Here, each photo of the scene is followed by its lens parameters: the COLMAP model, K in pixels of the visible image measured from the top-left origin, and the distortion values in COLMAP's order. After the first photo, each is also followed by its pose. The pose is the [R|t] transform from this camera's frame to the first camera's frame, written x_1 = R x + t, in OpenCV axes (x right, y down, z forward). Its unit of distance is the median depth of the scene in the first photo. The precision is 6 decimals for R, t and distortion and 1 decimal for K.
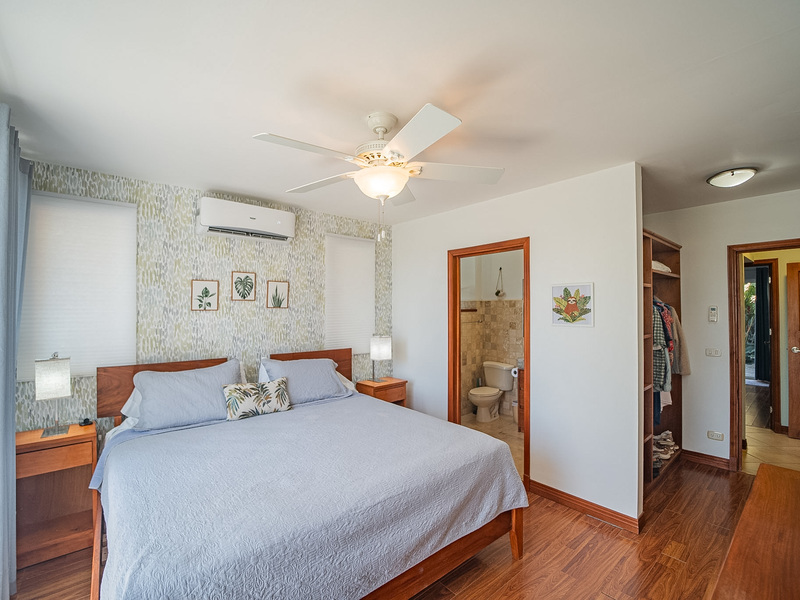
lens RADIAL K [[366.5, 0, 396.9], [0, 366.5, 304.0], [0, 0, 1]] dist [-0.016133, -0.000382]
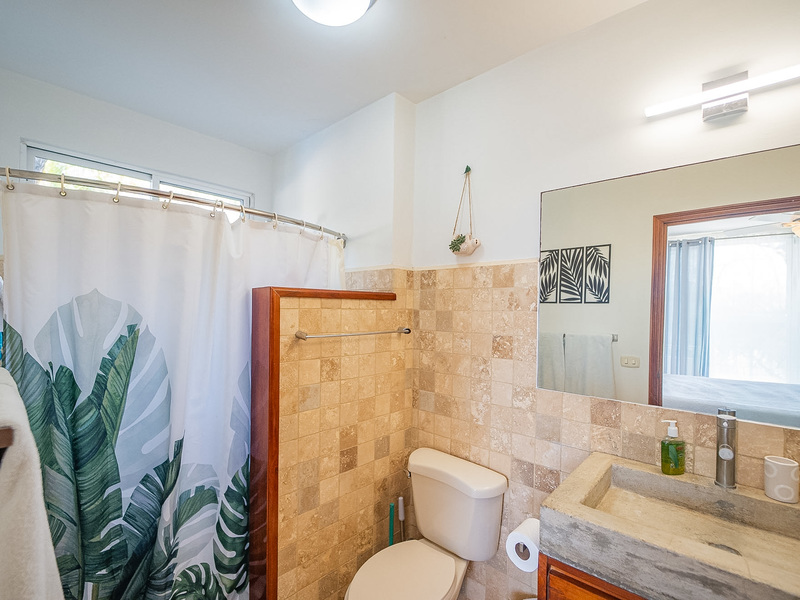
lens RADIAL K [[366.5, 0, 399.7], [0, 366.5, 306.3], [0, 0, 1]] dist [-0.016133, -0.000382]
pose [[0.992170, 0.017721, 0.123633, 0.184151], [-0.019440, 0.999730, 0.012709, 0.021879], [-0.123374, -0.015013, 0.992247, 0.678553]]
